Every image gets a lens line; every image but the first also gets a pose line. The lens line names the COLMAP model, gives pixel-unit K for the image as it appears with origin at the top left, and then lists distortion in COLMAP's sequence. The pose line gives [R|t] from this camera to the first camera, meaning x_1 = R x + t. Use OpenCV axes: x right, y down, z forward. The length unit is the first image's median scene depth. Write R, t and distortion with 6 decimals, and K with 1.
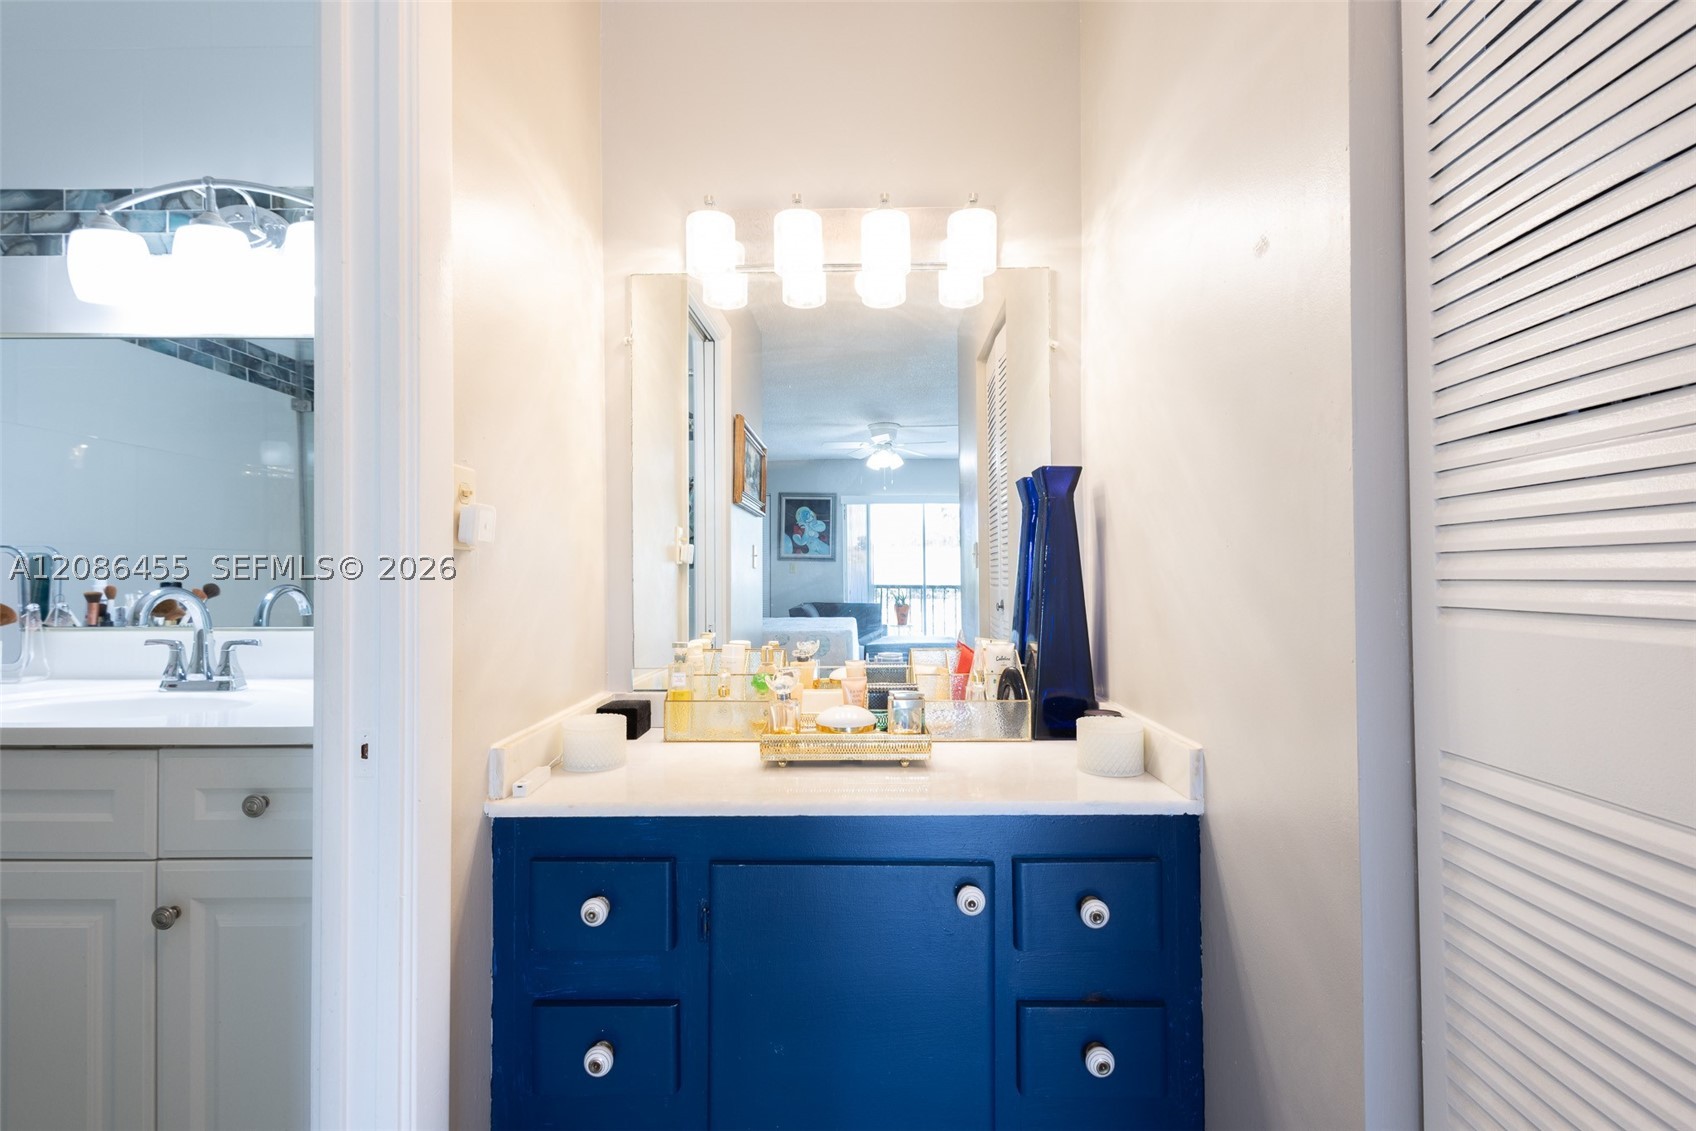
lens RADIAL K [[778.3, 0, 849.9], [0, 778.3, 561.5], [0, 0, 1]] dist [0.001759, -0.003737]
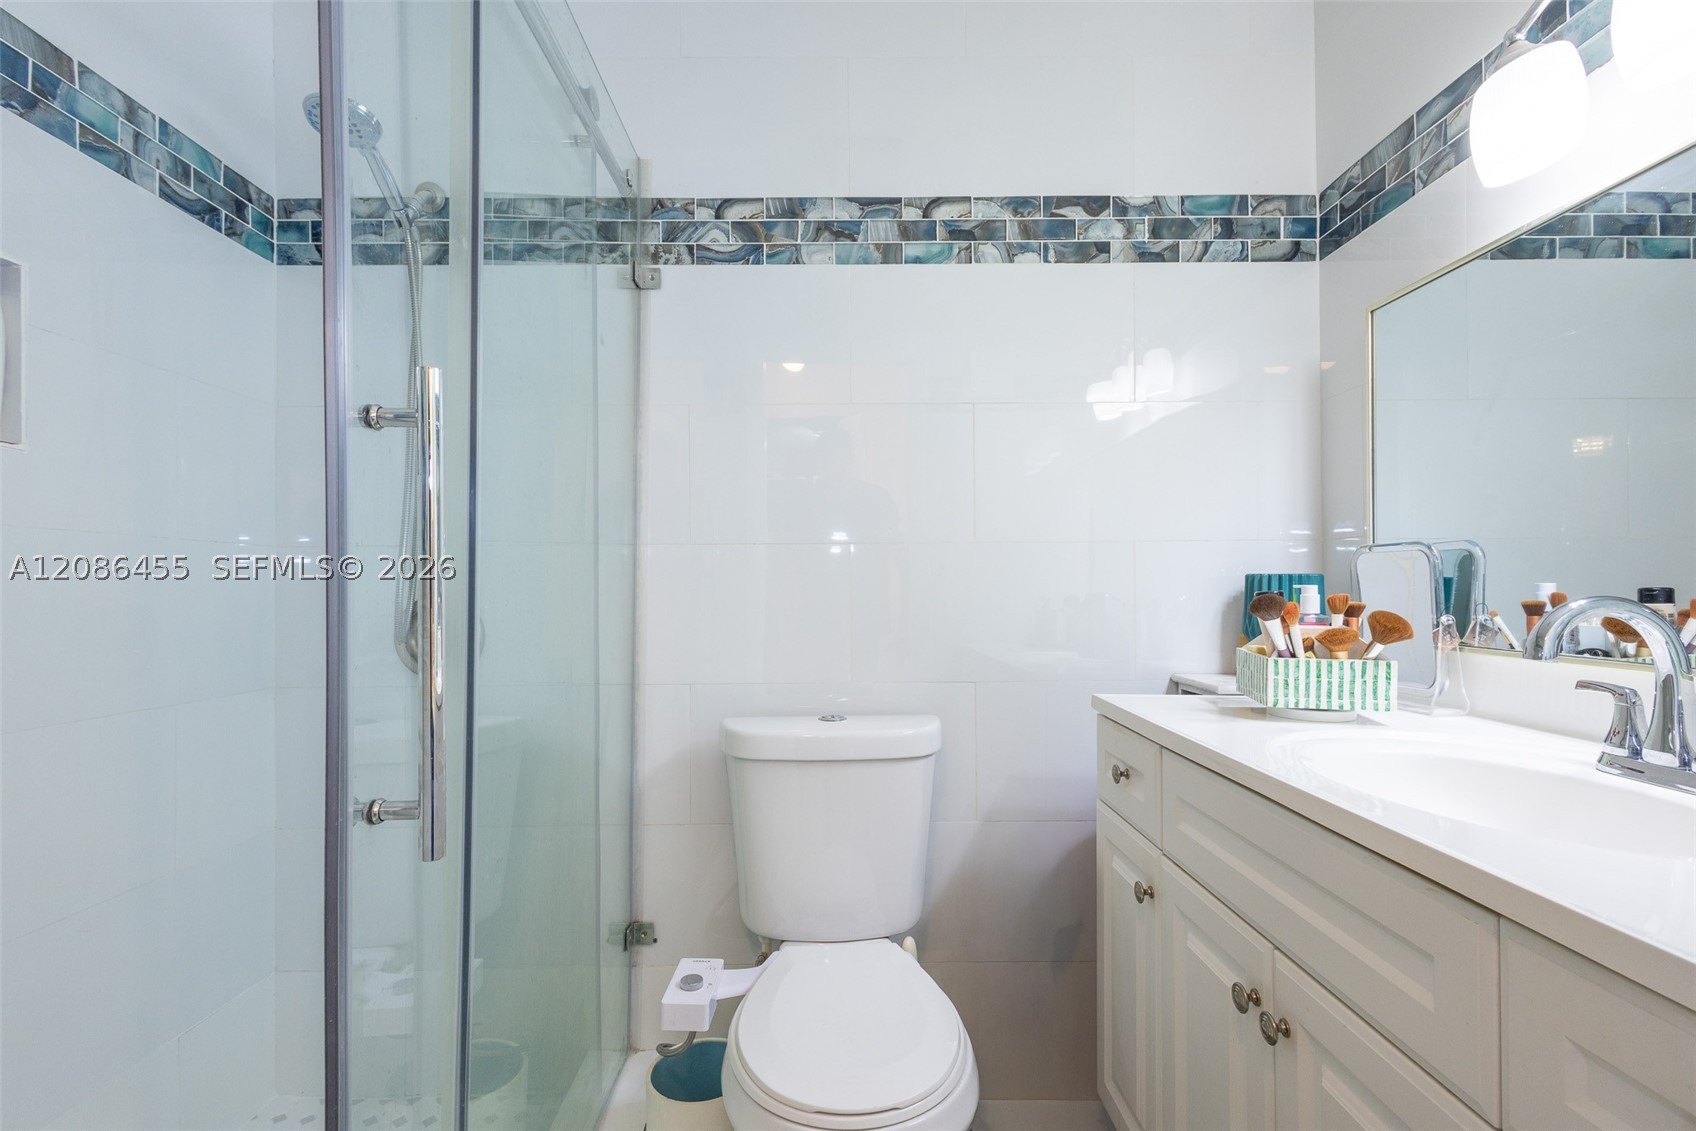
lens RADIAL K [[794.1, 0, 834.1], [0, 794.1, 589.2], [0, 0, 1]] dist [-0.013210, 0.000179]
pose [[-0.020332, 0.008464, -0.999757, -0.254719], [0.017487, 0.999814, 0.008109, 0.012091], [0.999640, -0.017318, -0.020476, 0.399807]]
